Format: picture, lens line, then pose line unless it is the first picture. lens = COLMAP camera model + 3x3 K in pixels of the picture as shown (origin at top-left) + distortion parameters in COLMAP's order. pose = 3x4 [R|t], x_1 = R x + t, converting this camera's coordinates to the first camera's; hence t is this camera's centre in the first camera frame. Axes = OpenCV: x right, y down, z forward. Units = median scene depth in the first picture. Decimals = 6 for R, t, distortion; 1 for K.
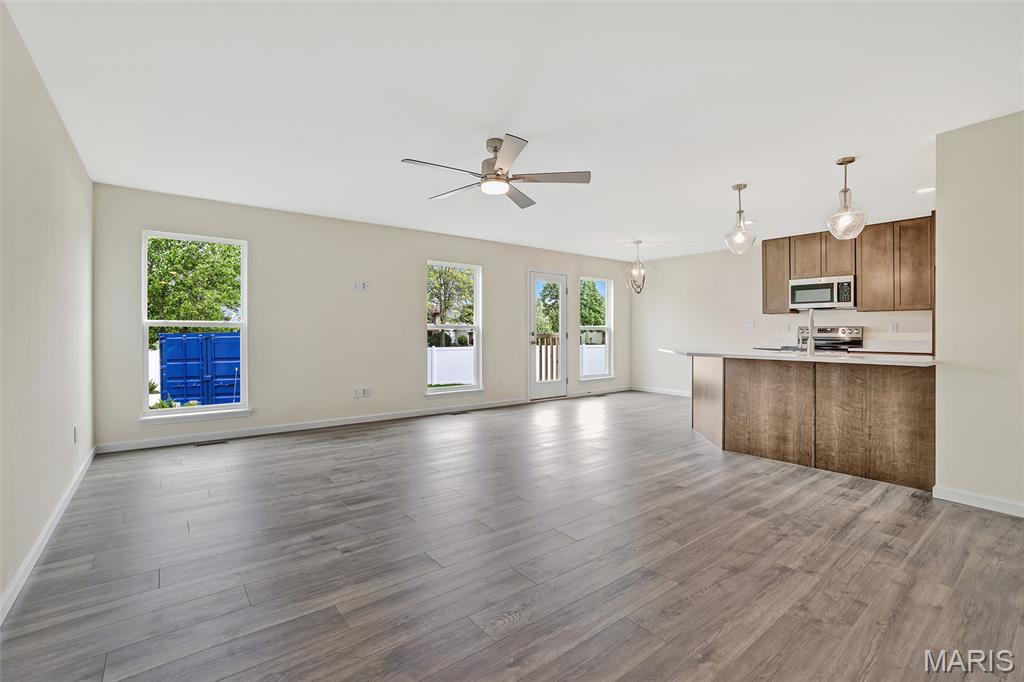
lens RADIAL K [[452.2, 0, 504.8], [0, 452.2, 332.2], [0, 0, 1]] dist [-0.037347, 0.000329]
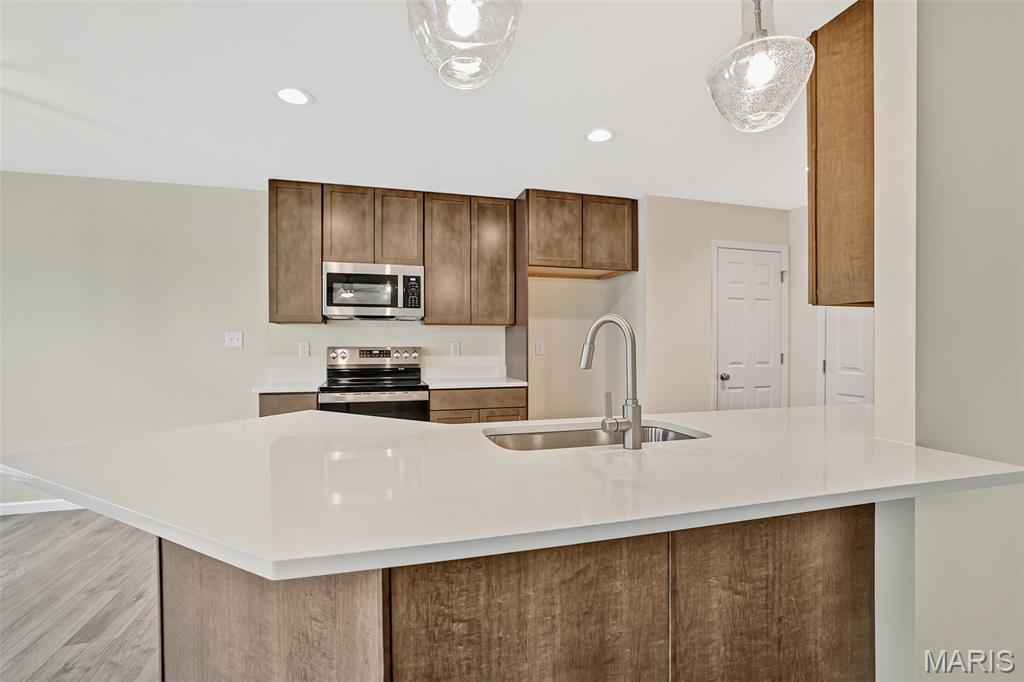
lens RADIAL K [[466.9, 0, 503.5], [0, 466.9, 347.1], [0, 0, 1]] dist [-0.038847, 0.017987]
pose [[0.368933, -0.009601, 0.929406, 0.221973], [0.000970, 0.999950, 0.009945, -0.021361], [-0.929455, -0.002767, 0.368924, 0.670128]]
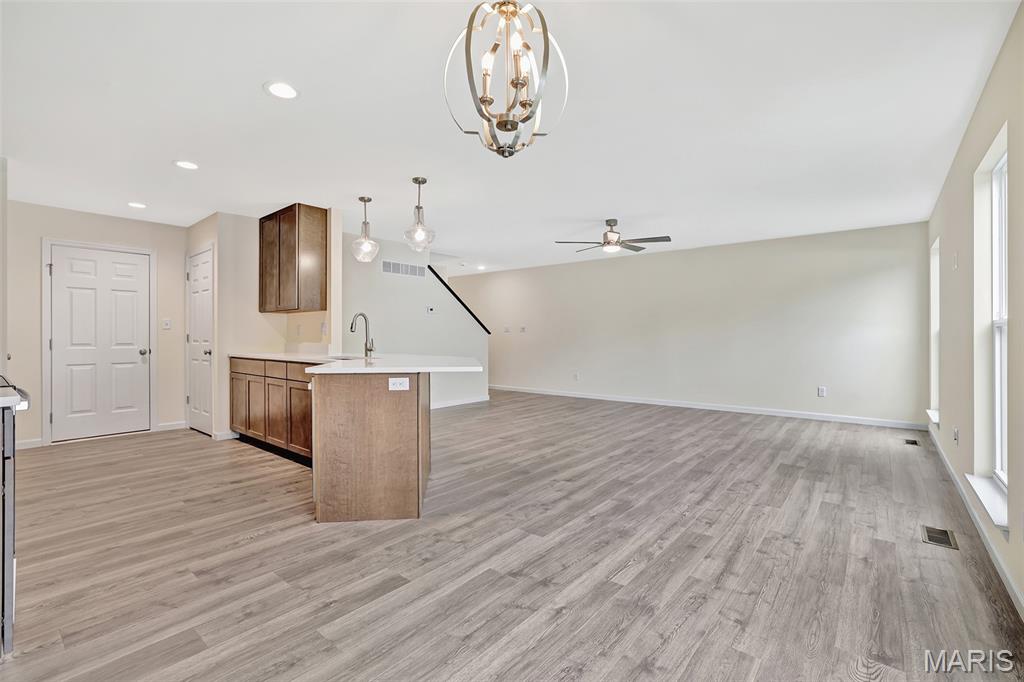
lens RADIAL K [[459.6, 0, 514.2], [0, 459.6, 336.5], [0, 0, 1]] dist [-0.049524, 0.024016]
pose [[-0.972059, -0.001130, -0.234732, 0.424120], [-0.001367, 0.999999, 0.000847, 0.000399], [0.234731, 0.001144, -0.972060, 1.500442]]
